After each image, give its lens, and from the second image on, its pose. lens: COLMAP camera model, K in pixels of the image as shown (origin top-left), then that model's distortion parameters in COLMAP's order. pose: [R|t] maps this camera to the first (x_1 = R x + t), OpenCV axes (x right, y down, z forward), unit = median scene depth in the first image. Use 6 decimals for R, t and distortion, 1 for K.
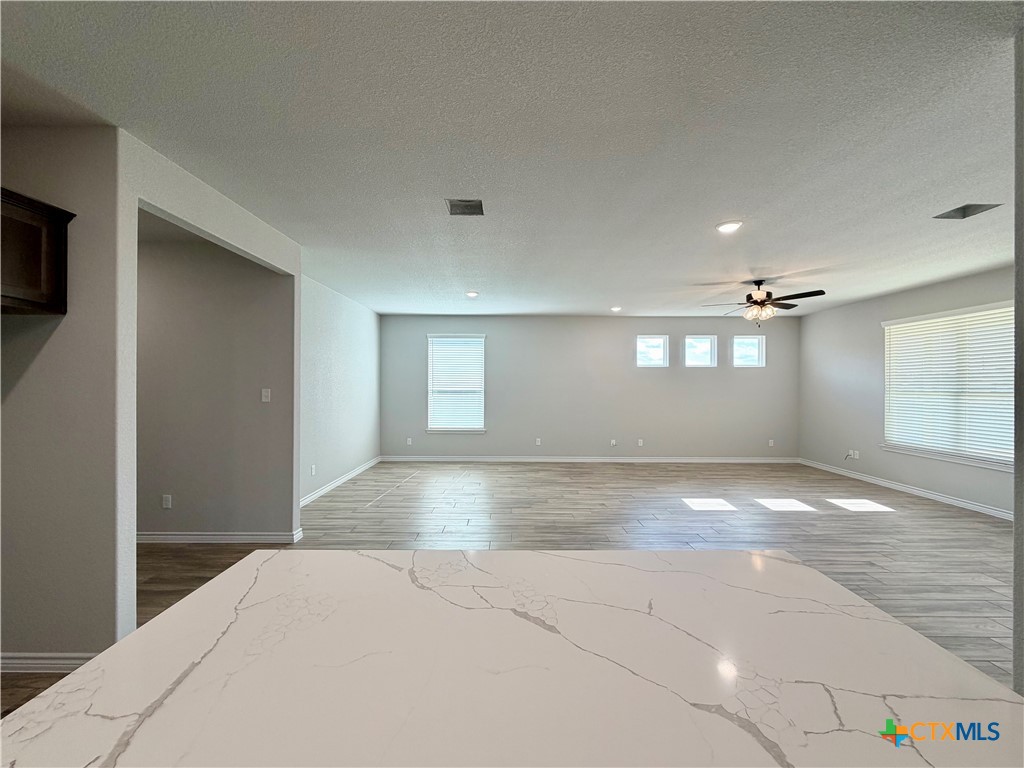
lens RADIAL K [[409.0, 0, 508.0], [0, 409.0, 385.2], [0, 0, 1]] dist [-0.000525, -0.000537]
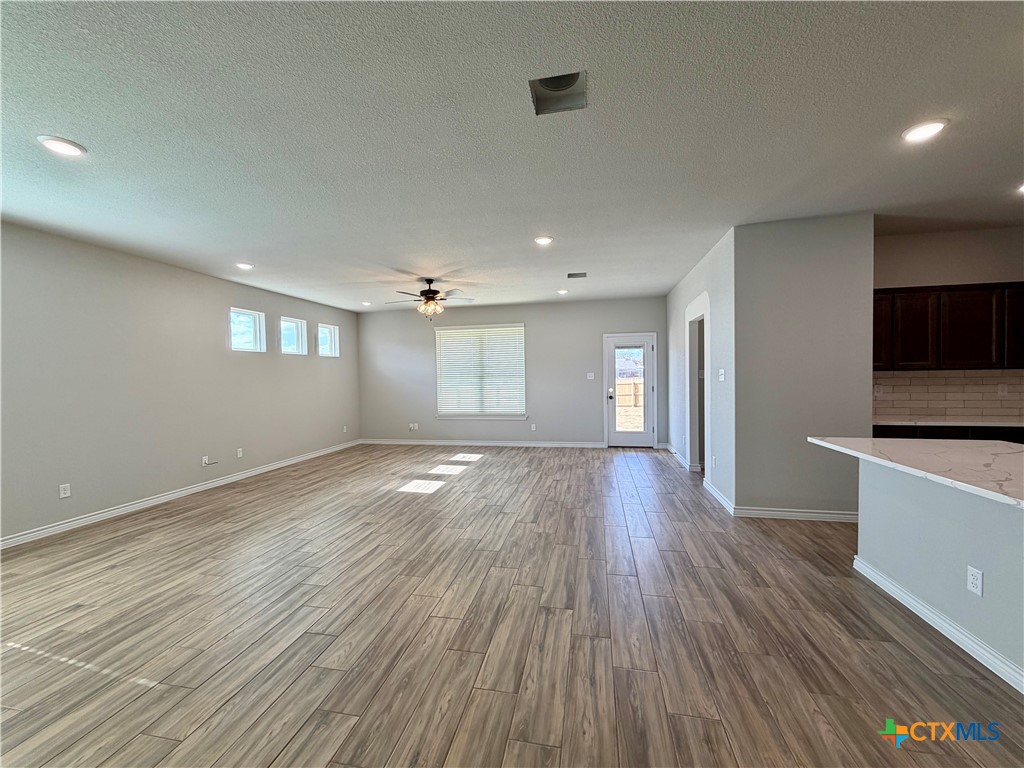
lens RADIAL K [[409.0, 0, 511.6], [0, 409.0, 387.6], [0, 0, 1]] dist [-0.000525, -0.000537]
pose [[0.191417, -0.035947, 0.980850, -0.403246], [0.017614, 0.999294, 0.033185, 0.008599], [-0.981351, 0.010925, 0.191915, 0.489703]]
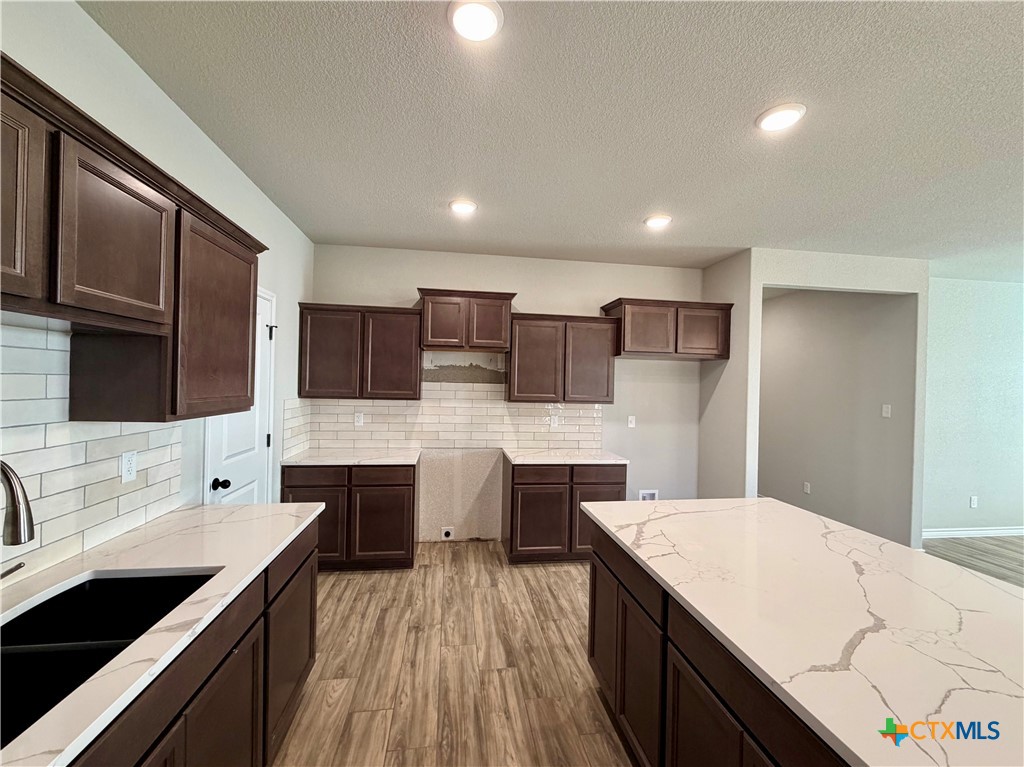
lens RADIAL K [[409.0, 0, 516.4], [0, 409.0, 380.8], [0, 0, 1]] dist [-0.000525, -0.000537]
pose [[0.145765, -0.009715, -0.989272, 0.226628], [-0.024307, 0.999615, -0.013398, -0.011170], [0.989021, 0.025999, 0.145472, -0.080682]]
